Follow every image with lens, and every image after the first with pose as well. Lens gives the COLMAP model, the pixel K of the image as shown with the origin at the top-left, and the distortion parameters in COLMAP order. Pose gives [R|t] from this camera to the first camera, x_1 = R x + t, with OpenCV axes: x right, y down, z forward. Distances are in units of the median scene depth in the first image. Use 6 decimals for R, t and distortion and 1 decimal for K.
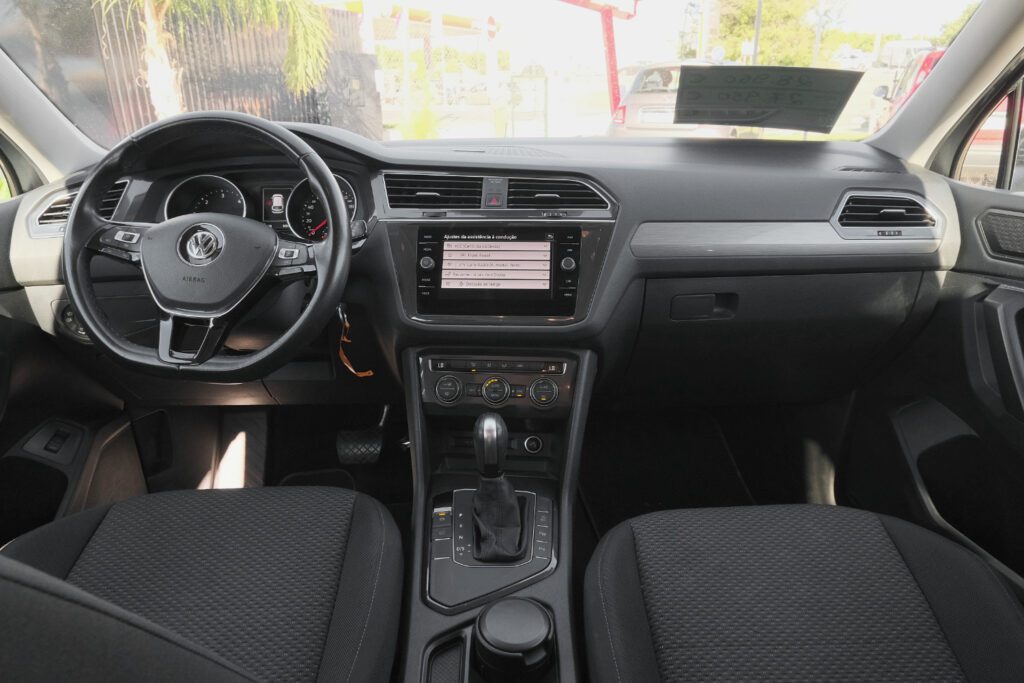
lens RADIAL K [[645.3, 0, 520.9], [0, 645.3, 339.5], [0, 0, 1]] dist [0.006456, -0.002101]
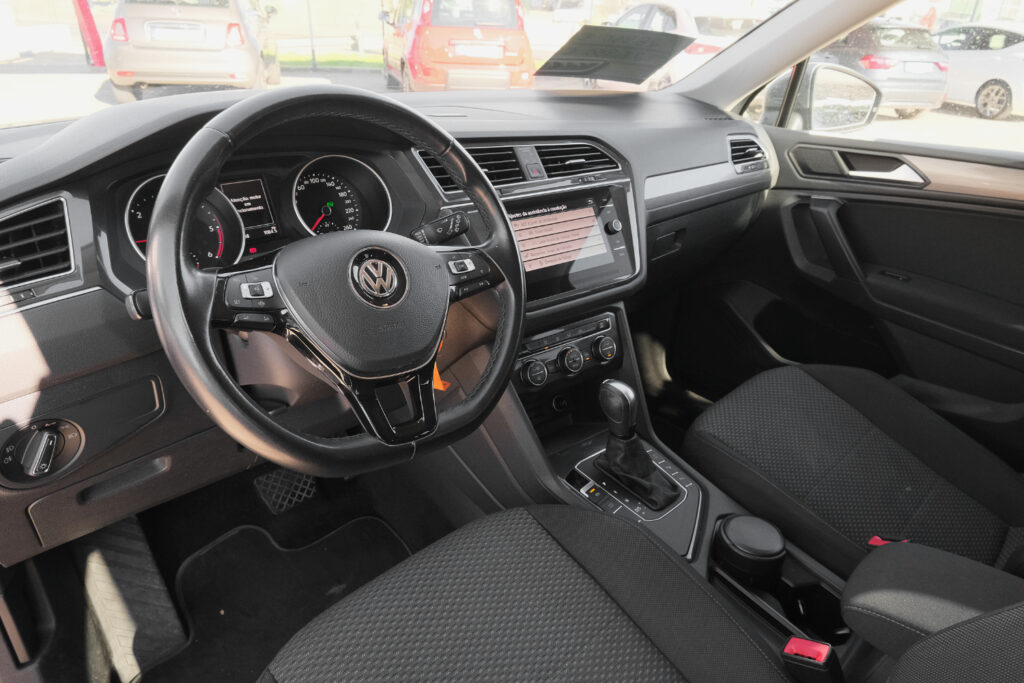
lens RADIAL K [[645.3, 0, 511.7], [0, 645.3, 341.7], [0, 0, 1]] dist [0.006456, -0.002101]
pose [[0.731013, -0.265906, 0.628422, -0.753837], [0.190349, 0.963855, 0.186415, -0.160809], [-0.655276, -0.016653, 0.755206, 0.304412]]
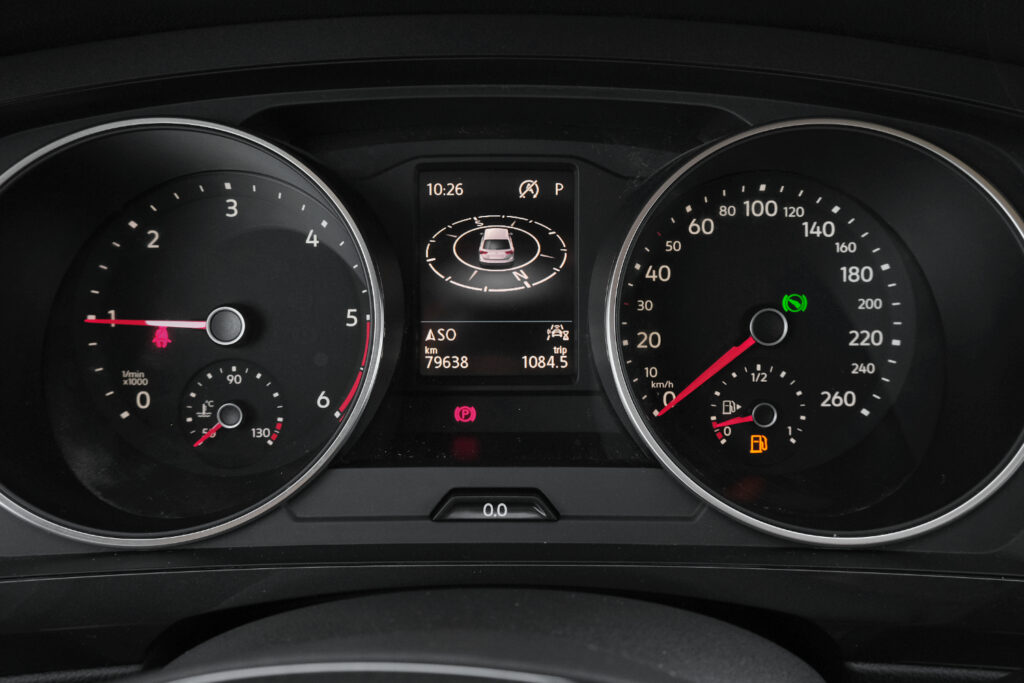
lens RADIAL K [[876.5, 0, 511.3], [0, 876.5, 343.6], [0, 0, 1]] dist [-0.006931, -0.003237]
pose [[0.999809, 0.017831, 0.008007, -0.430272], [-0.018383, 0.996994, 0.075268, -0.233093], [-0.006640, -0.075400, 0.997131, 0.828366]]
